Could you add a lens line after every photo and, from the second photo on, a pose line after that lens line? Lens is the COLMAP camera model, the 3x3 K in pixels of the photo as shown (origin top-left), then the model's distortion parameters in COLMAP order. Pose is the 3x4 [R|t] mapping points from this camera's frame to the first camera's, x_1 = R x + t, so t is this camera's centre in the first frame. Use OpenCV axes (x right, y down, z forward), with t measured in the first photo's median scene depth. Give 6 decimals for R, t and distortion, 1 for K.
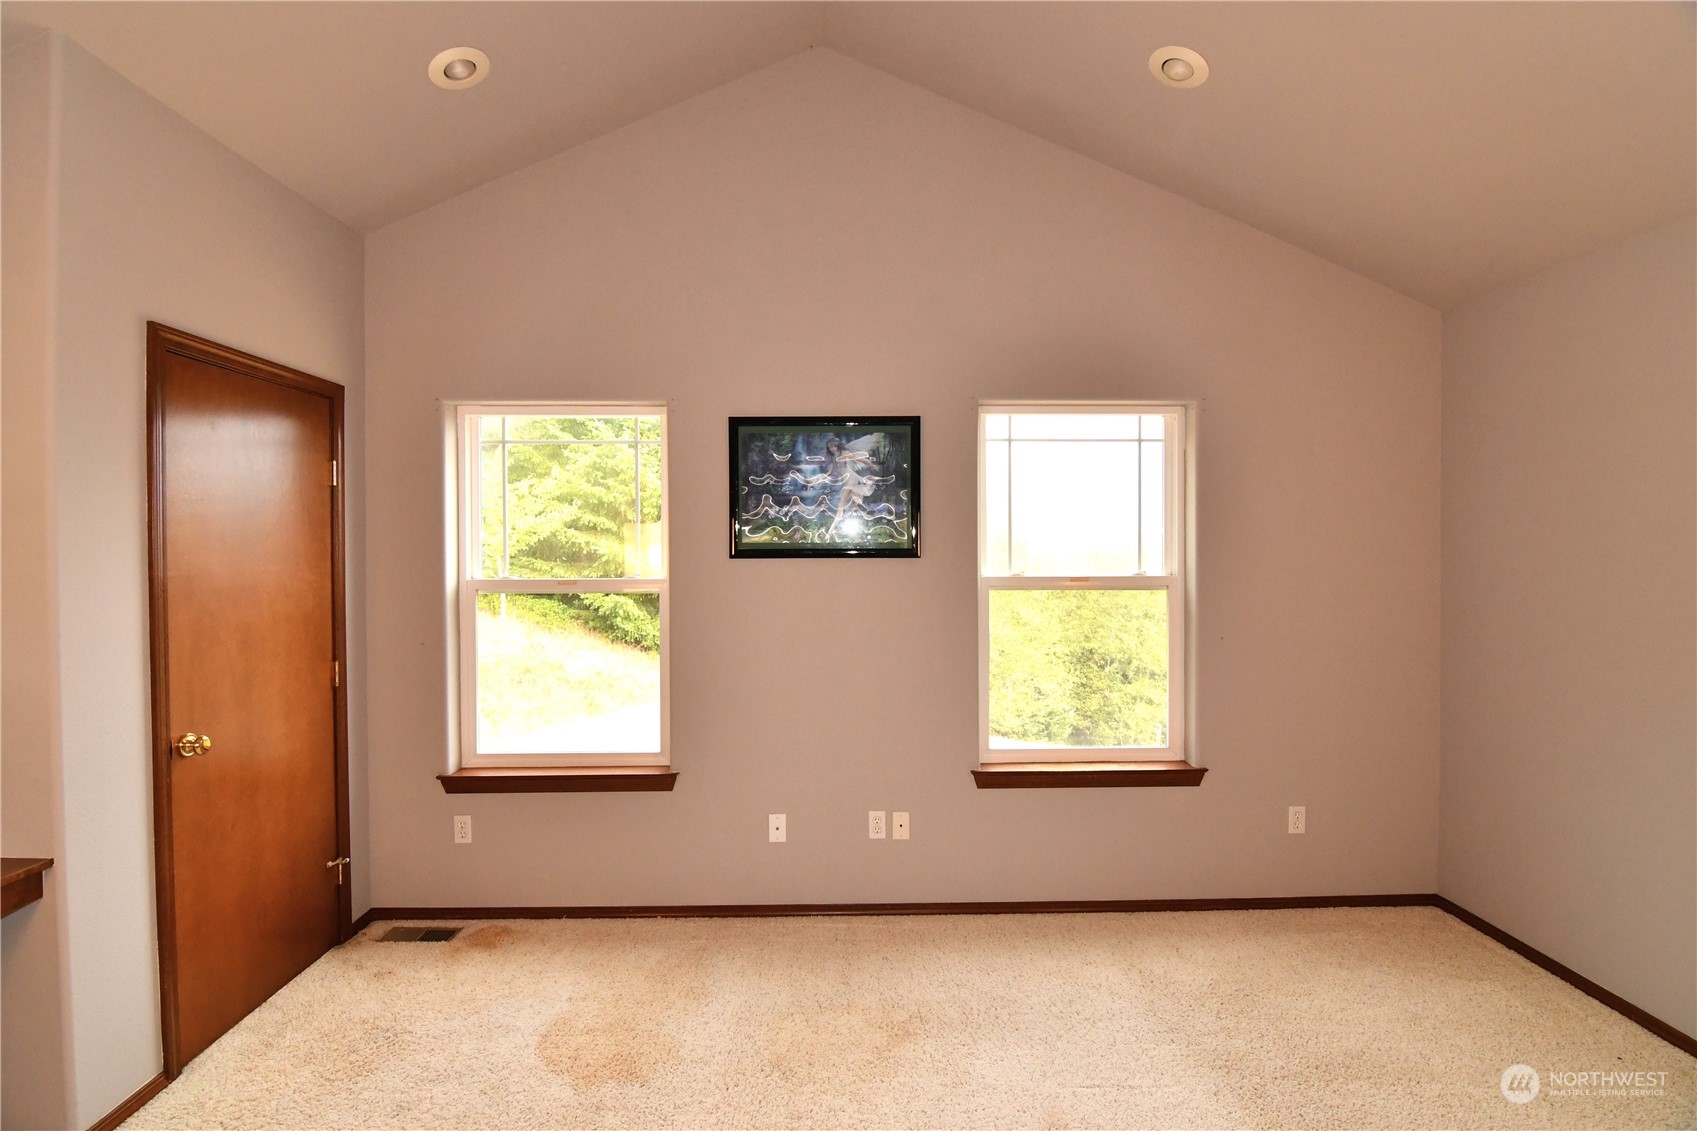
lens RADIAL K [[806.5, 0, 848.5], [0, 806.5, 565.5], [0, 0, 1]] dist [0.000007, -0.018467]
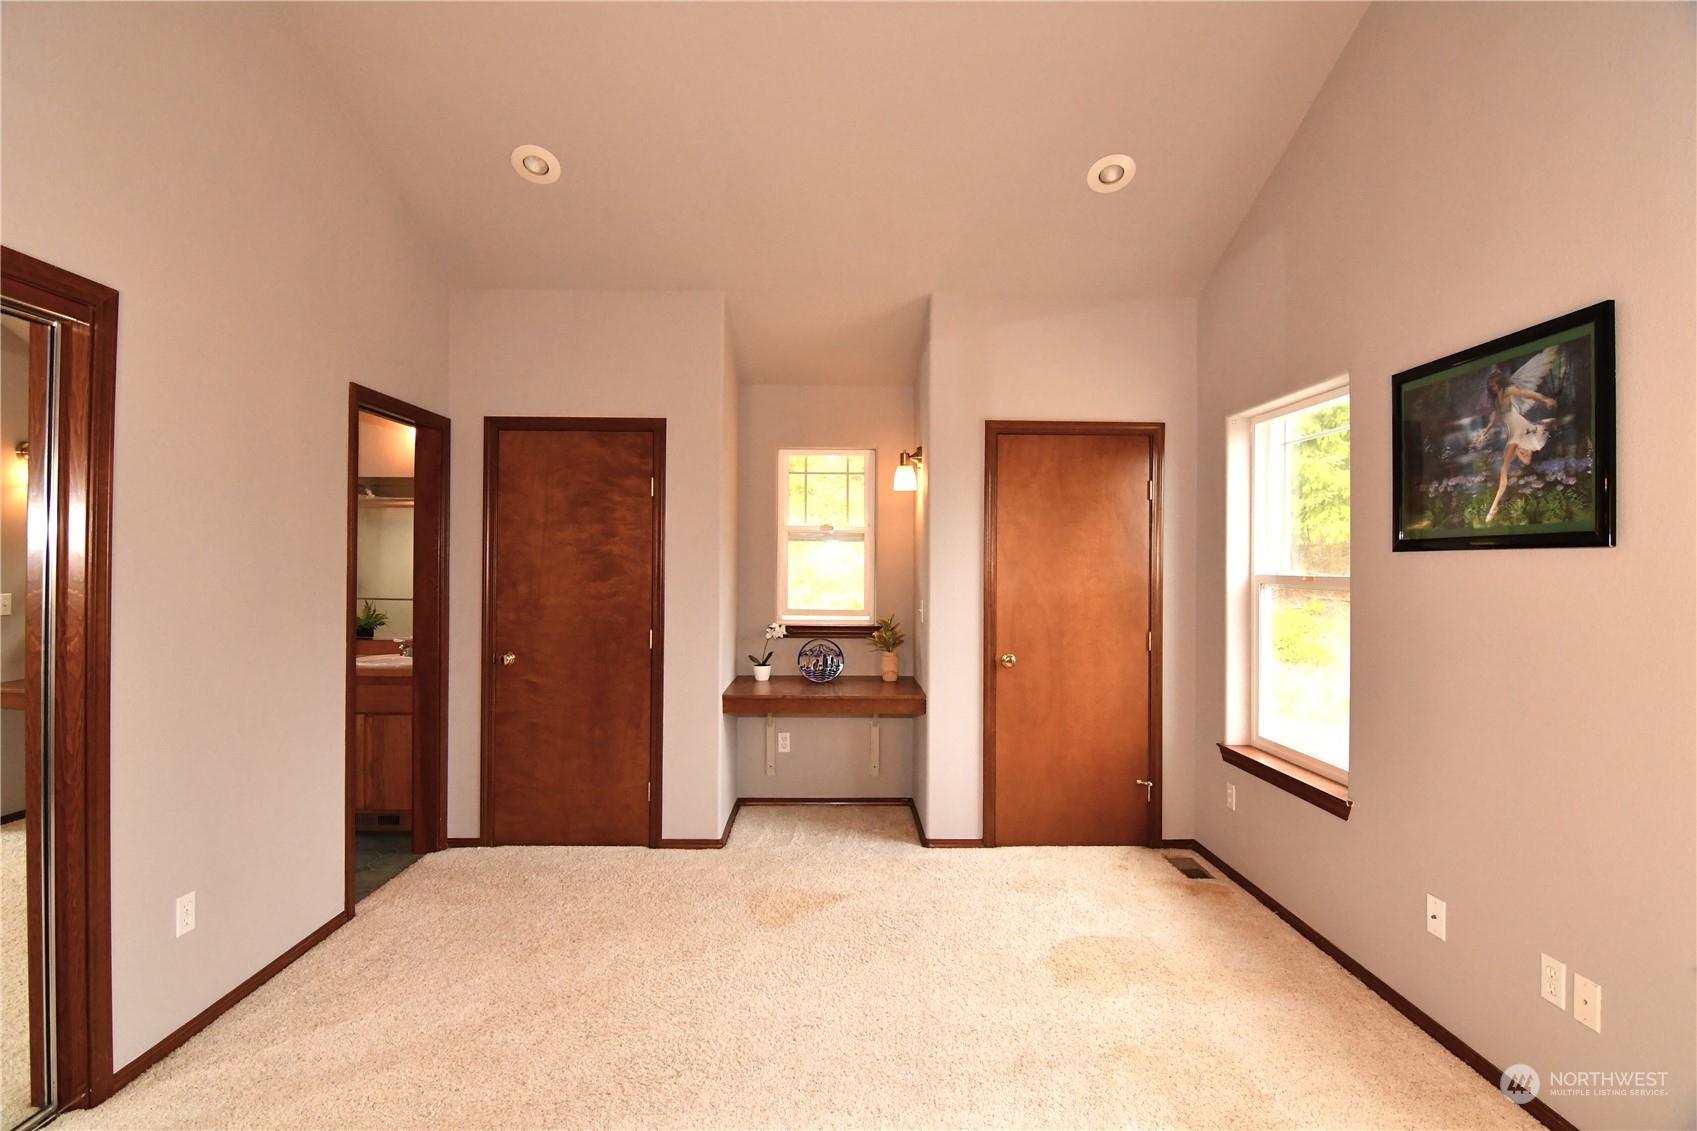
lens RADIAL K [[817.3, 0, 845.5], [0, 817.3, 558.5], [0, 0, 1]] dist [-0.006205, -0.009630]
pose [[0.001167, -0.002728, -0.999996, 0.659796], [-0.024649, 0.999692, -0.002756, 0.014046], [0.999695, 0.024652, 0.001100, 0.457743]]
